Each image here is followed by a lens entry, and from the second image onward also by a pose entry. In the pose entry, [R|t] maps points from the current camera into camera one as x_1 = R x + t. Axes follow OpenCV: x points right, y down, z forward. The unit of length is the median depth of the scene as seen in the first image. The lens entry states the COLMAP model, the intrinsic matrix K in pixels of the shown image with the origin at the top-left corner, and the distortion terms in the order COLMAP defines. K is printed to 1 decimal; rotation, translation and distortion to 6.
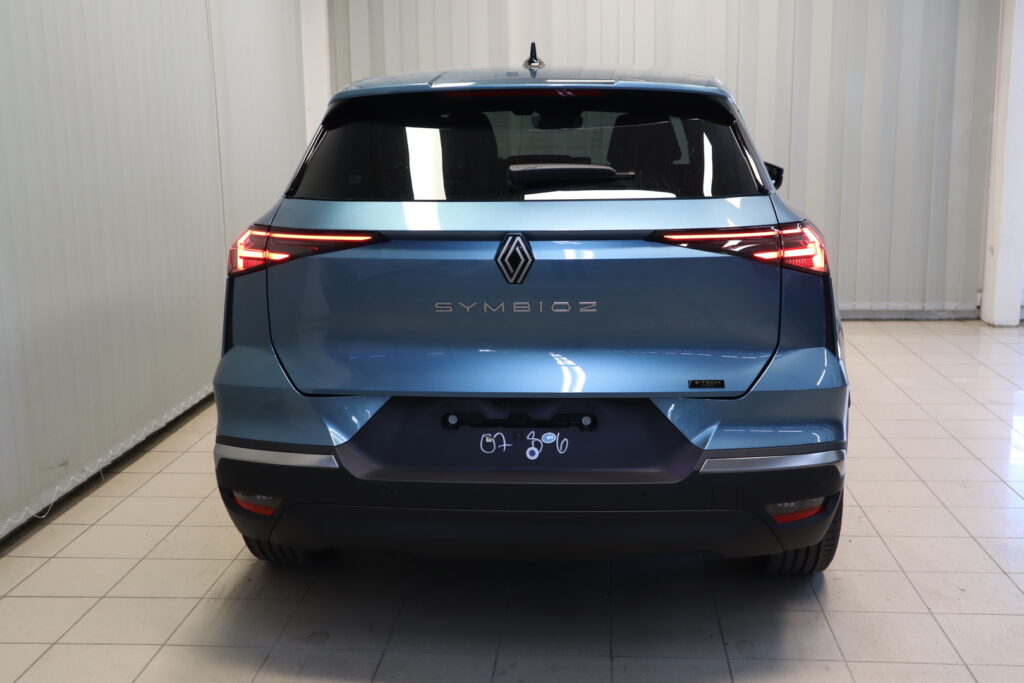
lens RADIAL K [[1117.6, 0, 511.5], [0, 1117.6, 344.1], [0, 0, 1]] dist [0.048196, 0.000000]
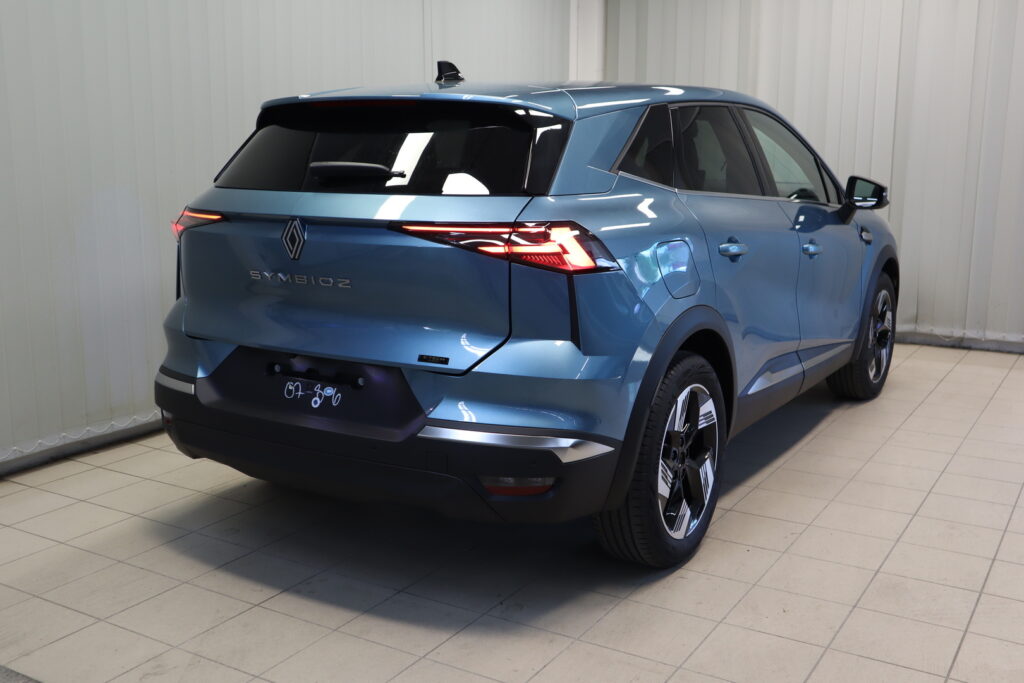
lens RADIAL K [[1048.5, 0, 507.2], [0, 1048.5, 335.3], [0, 0, 1]] dist [0.001821, 0.000000]
pose [[0.884608, 0.096896, -0.456158, 0.675054], [-0.100673, 0.994790, 0.016080, -0.012341], [0.455339, 0.031698, 0.889754, 0.085031]]
